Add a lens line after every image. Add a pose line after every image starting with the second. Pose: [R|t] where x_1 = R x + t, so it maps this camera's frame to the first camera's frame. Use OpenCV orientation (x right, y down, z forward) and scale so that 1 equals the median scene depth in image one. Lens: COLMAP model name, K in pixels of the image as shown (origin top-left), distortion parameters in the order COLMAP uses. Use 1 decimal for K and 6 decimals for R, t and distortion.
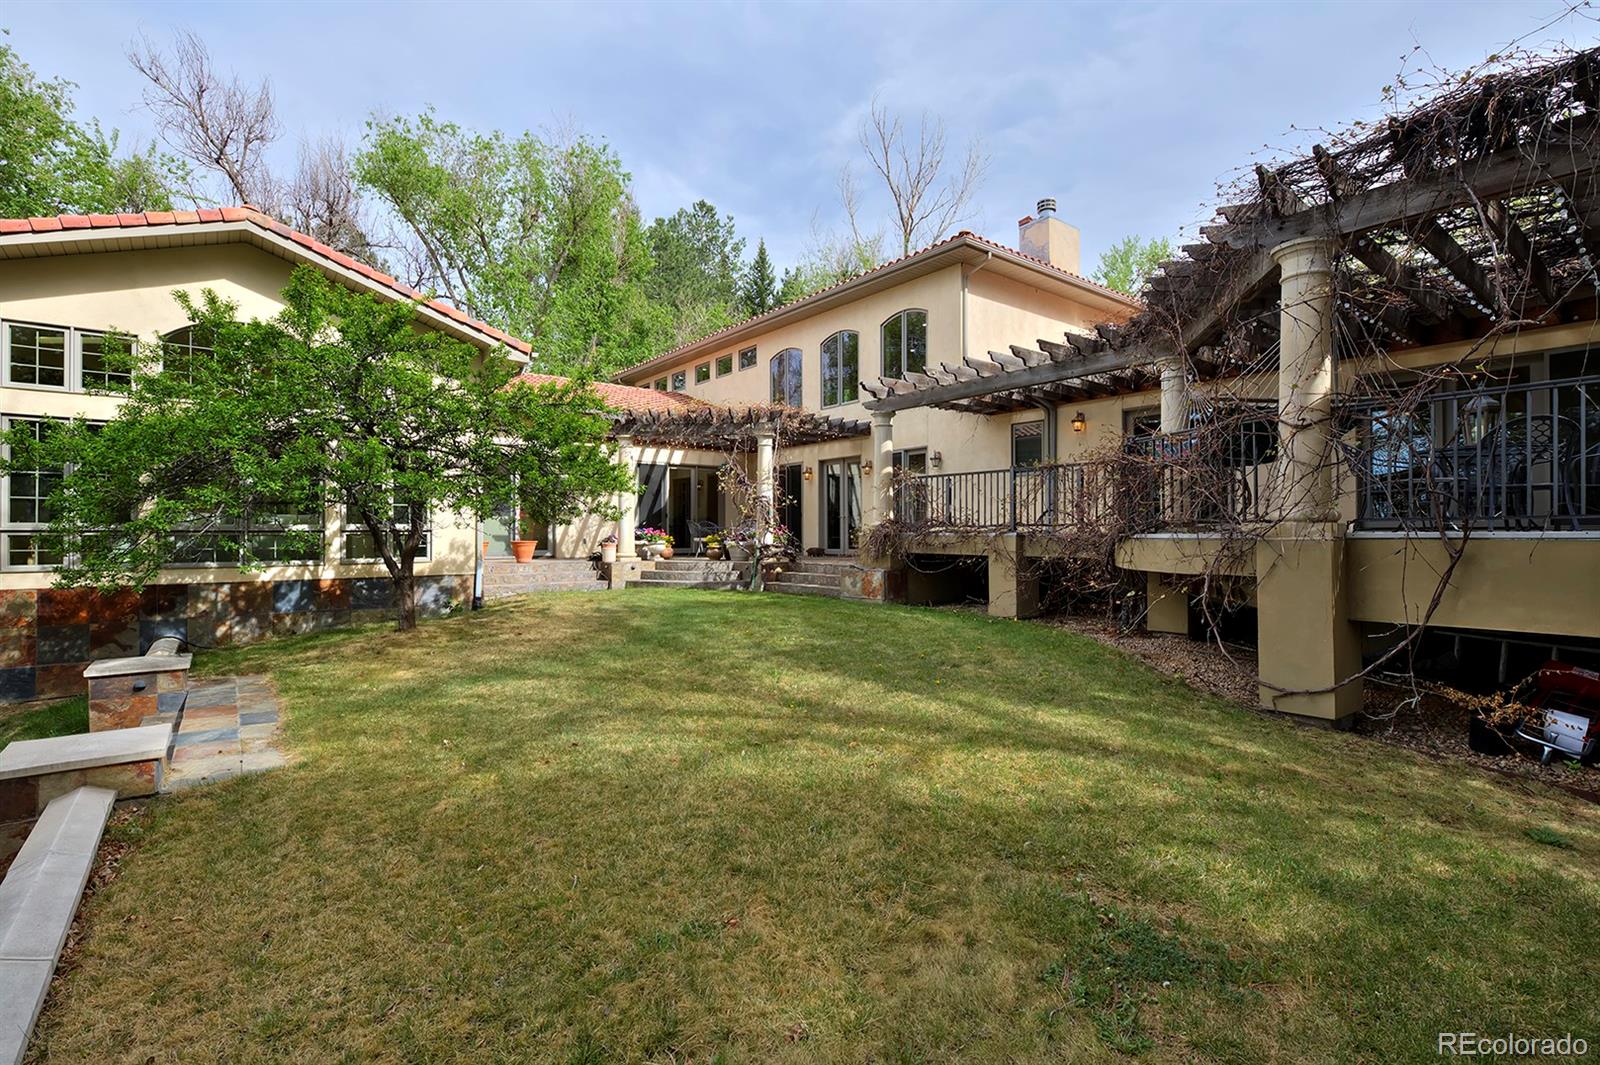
lens RADIAL K [[744.3, 0, 816.0], [0, 744.3, 524.8], [0, 0, 1]] dist [-0.025820, -0.000094]
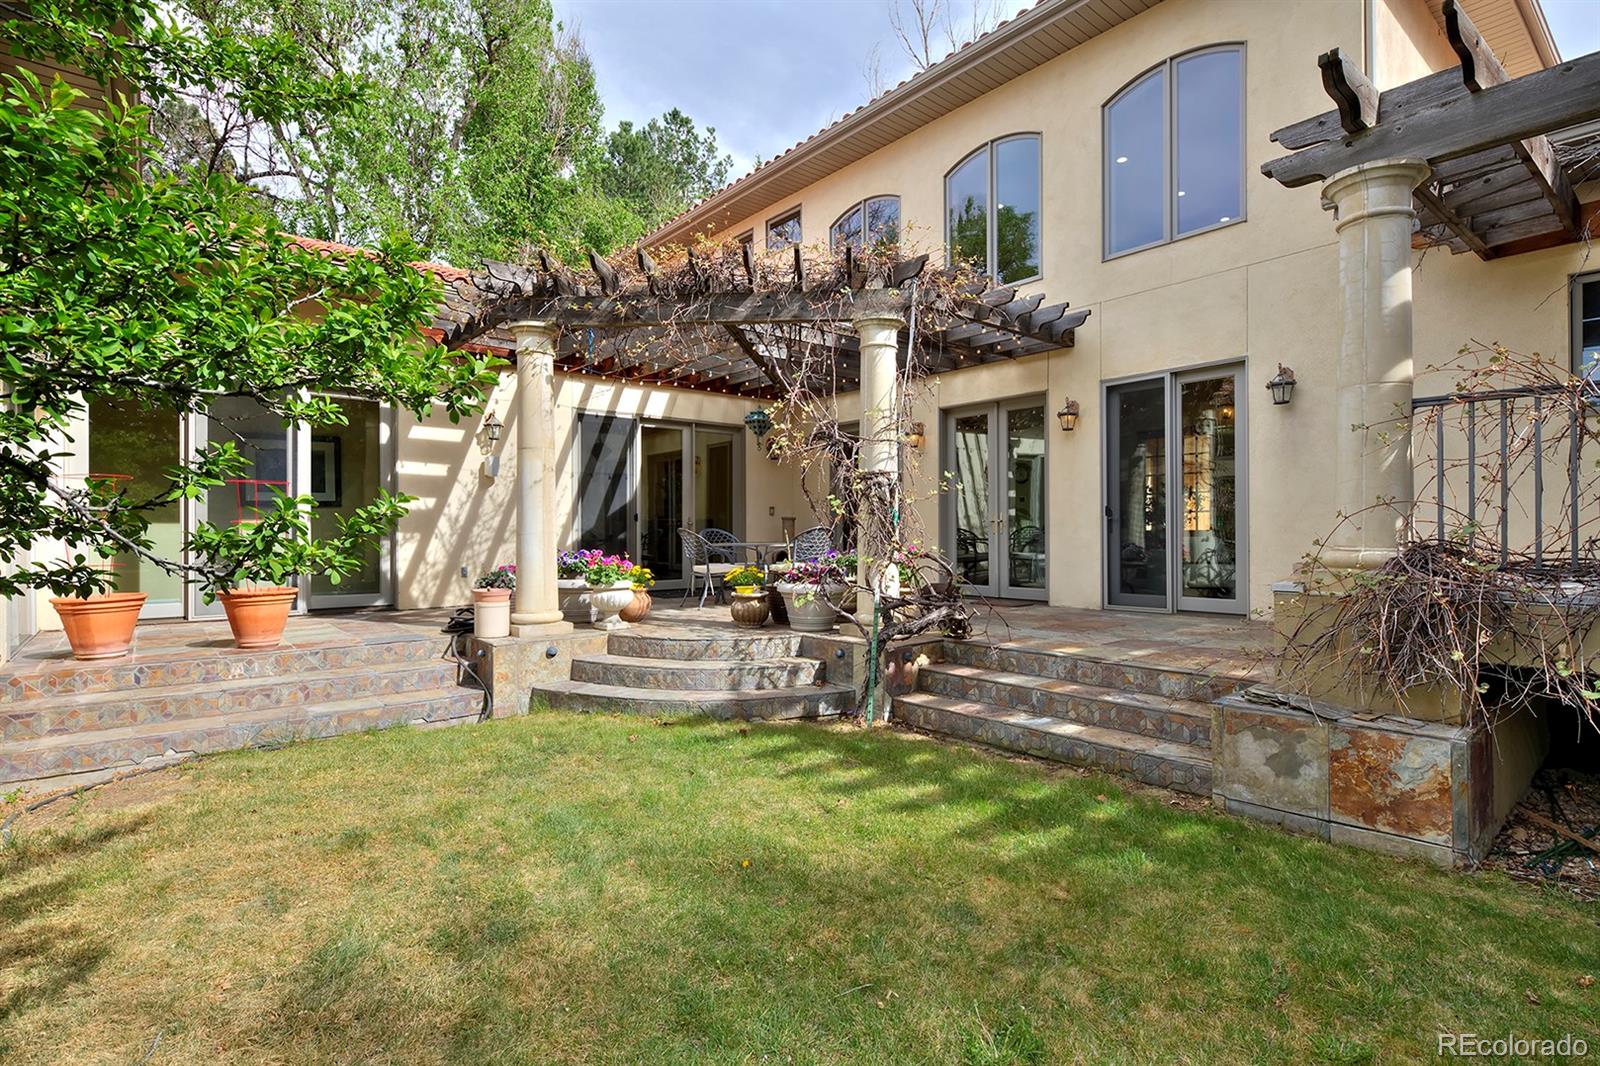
lens RADIAL K [[777.4, 0, 787.5], [0, 777.4, 527.5], [0, 0, 1]] dist [-0.006470, -0.001089]
pose [[0.999982, 0.000778, -0.005929, -0.112272], [-0.000747, 0.999986, 0.005274, -0.010960], [0.005933, -0.005270, 0.999969, 0.560278]]
